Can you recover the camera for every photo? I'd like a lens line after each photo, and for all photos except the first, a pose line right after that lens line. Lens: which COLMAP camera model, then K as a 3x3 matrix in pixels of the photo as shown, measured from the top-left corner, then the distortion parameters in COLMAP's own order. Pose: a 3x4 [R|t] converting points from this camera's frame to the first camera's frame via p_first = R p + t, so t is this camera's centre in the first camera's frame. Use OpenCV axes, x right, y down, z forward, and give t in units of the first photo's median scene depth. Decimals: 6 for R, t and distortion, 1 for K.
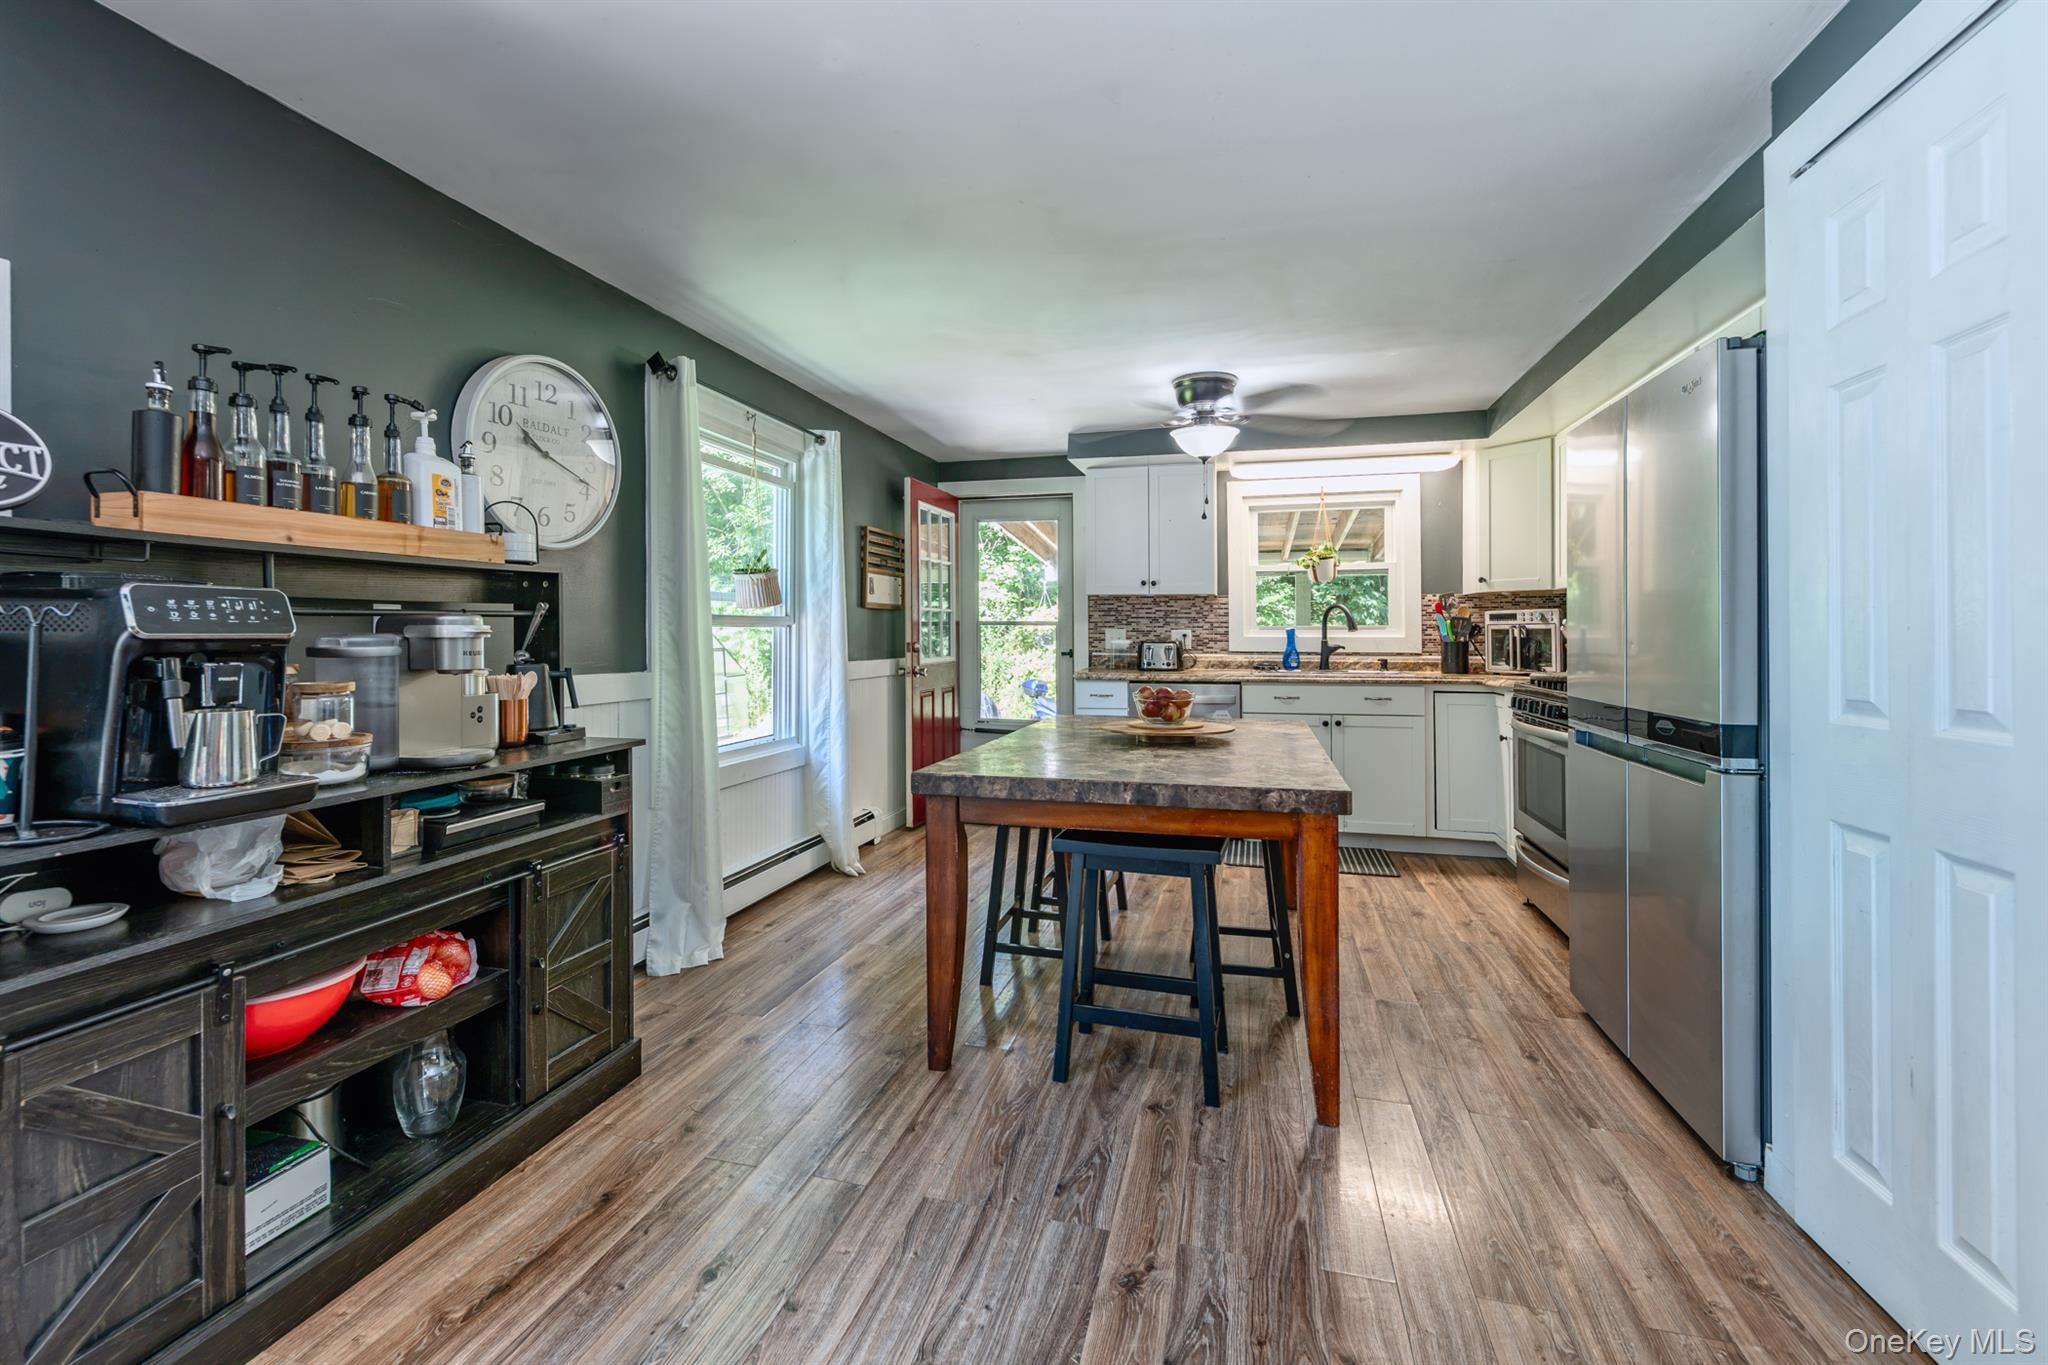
lens RADIAL K [[872.8, 0, 1017.1], [0, 872.8, 629.8], [0, 0, 1]] dist [0.003060, 0.000090]
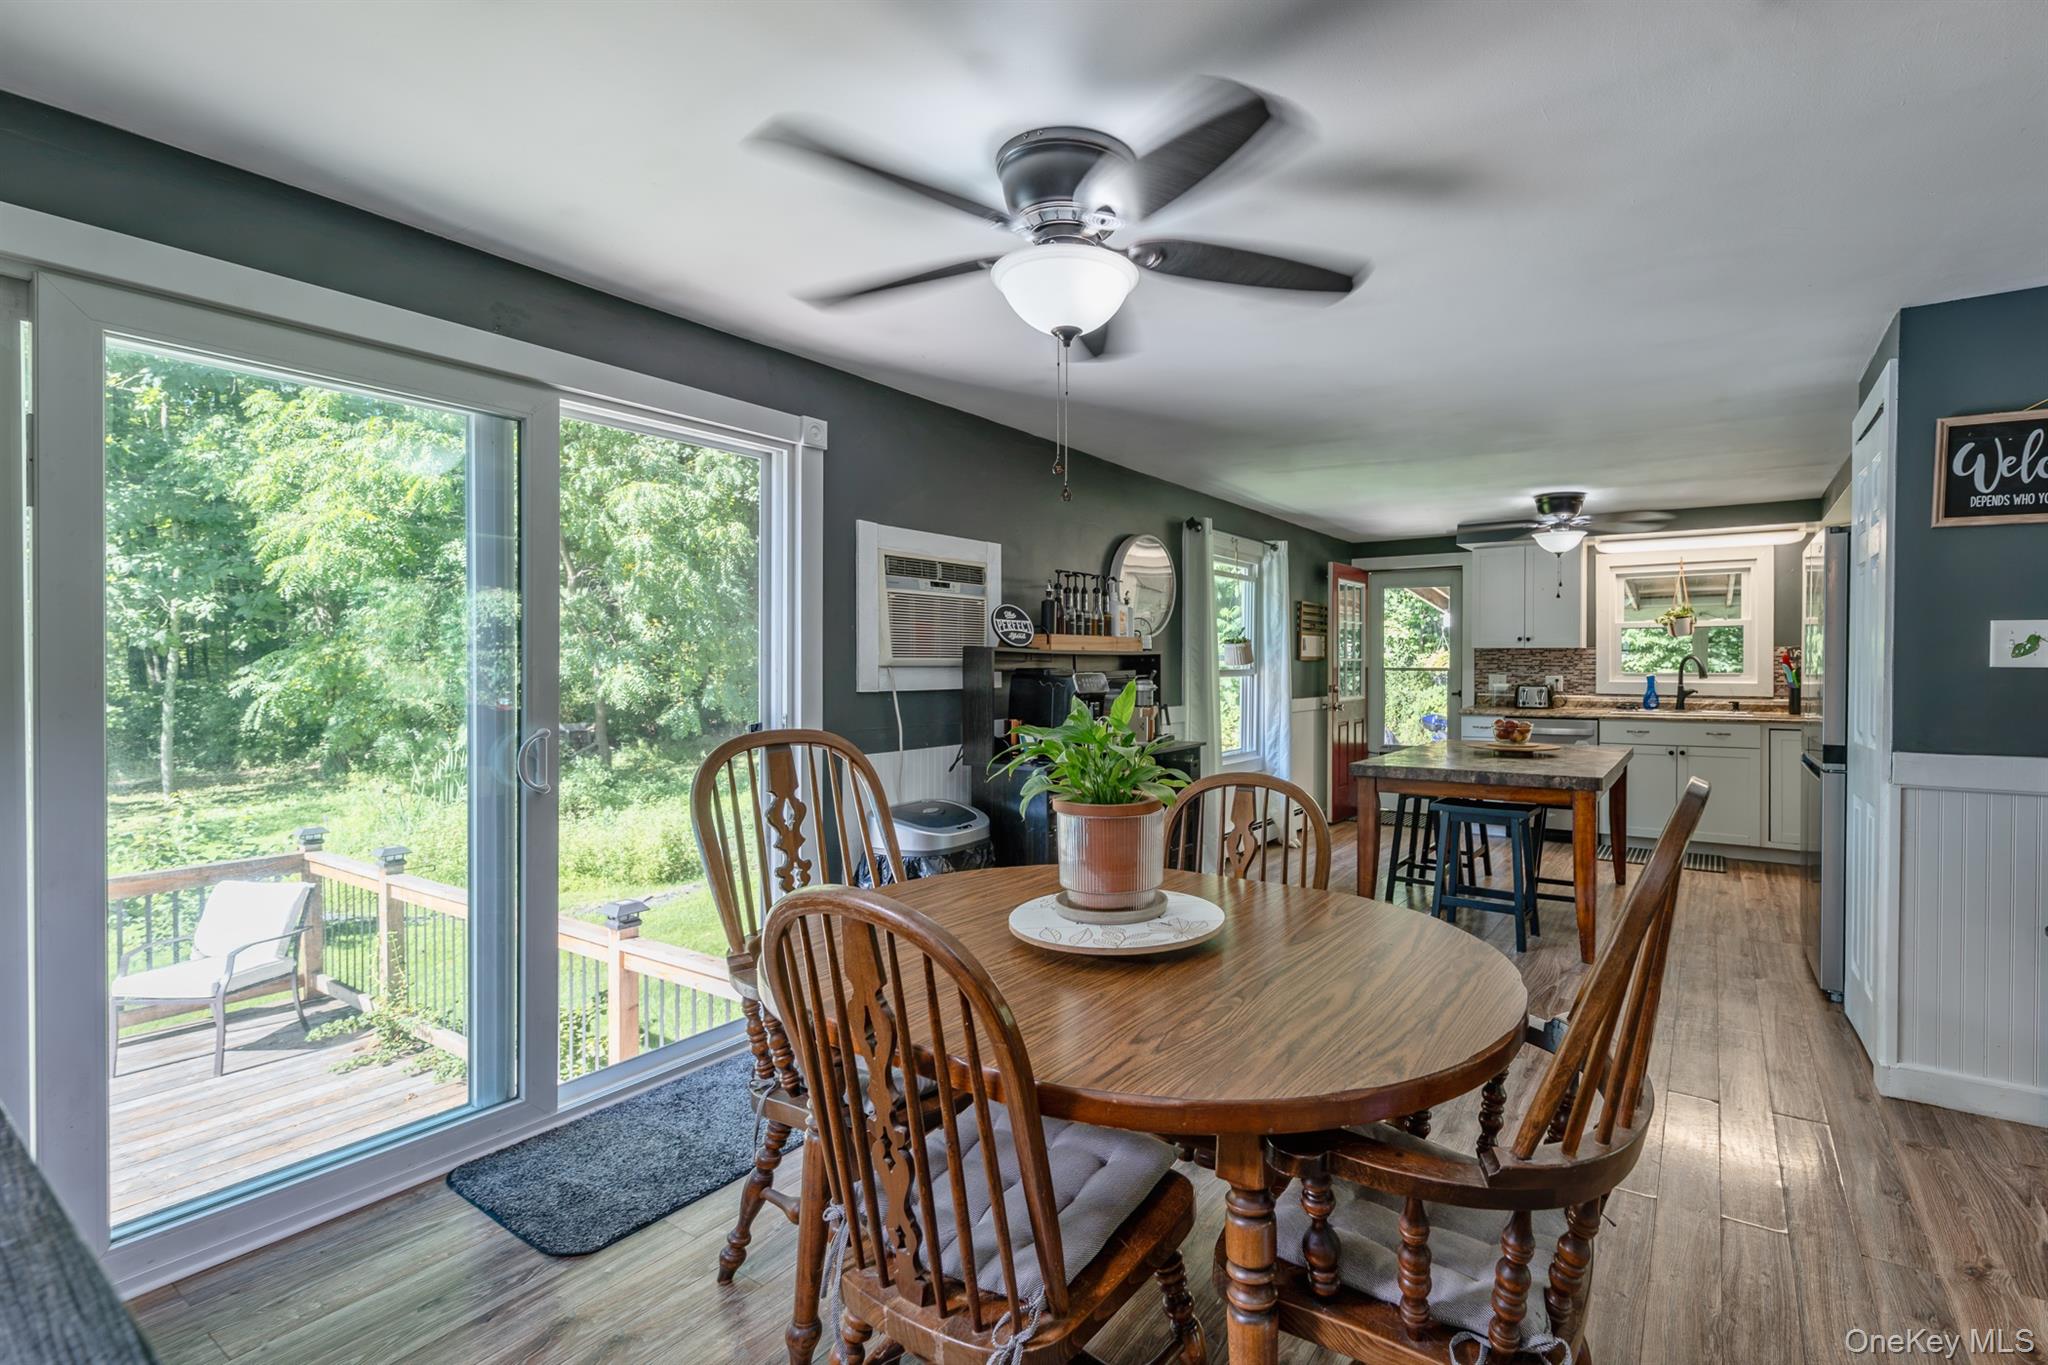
lens RADIAL K [[914.3, 0, 1147.4], [0, 914.3, 679.2], [0, 0, 1]] dist [0.002255, -0.000701]
pose [[0.958124, 0.004836, -0.286312, 0.010049], [0.001141, 0.999785, 0.020708, -0.026910], [0.286351, -0.020167, 0.957913, -0.479856]]
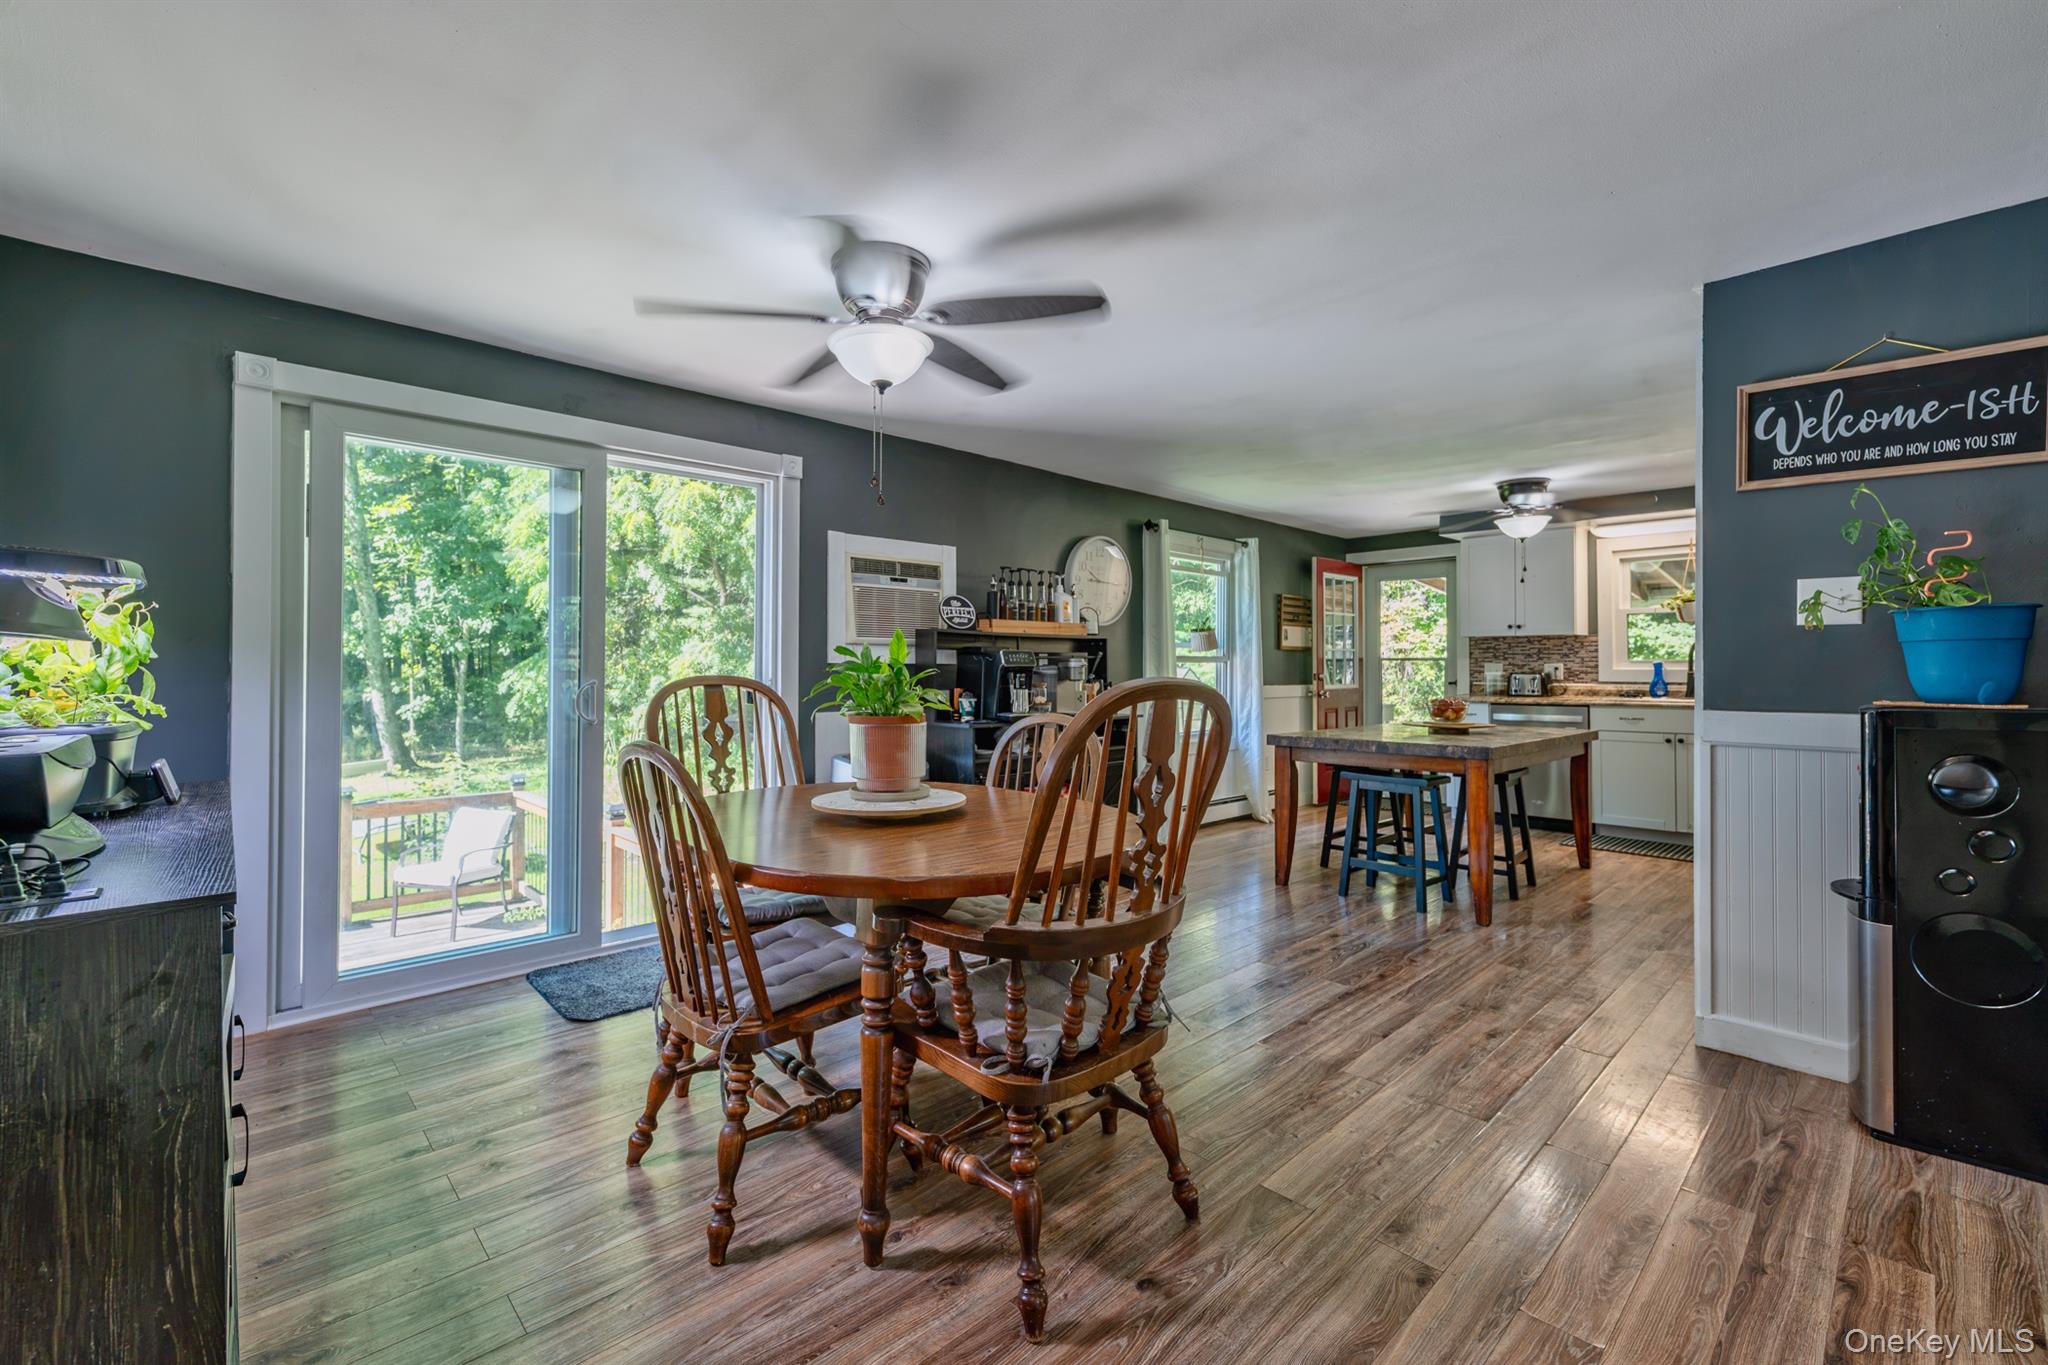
lens RADIAL K [[863.9, 0, 1006.4], [0, 863.9, 667.2], [0, 0, 1]] dist [-0.002915, 0.000013]
pose [[0.849748, -0.001733, -0.527187, 0.211387], [0.002383, 0.999997, 0.000555, 0.002970], [0.527184, -0.001728, 0.849749, -0.510400]]
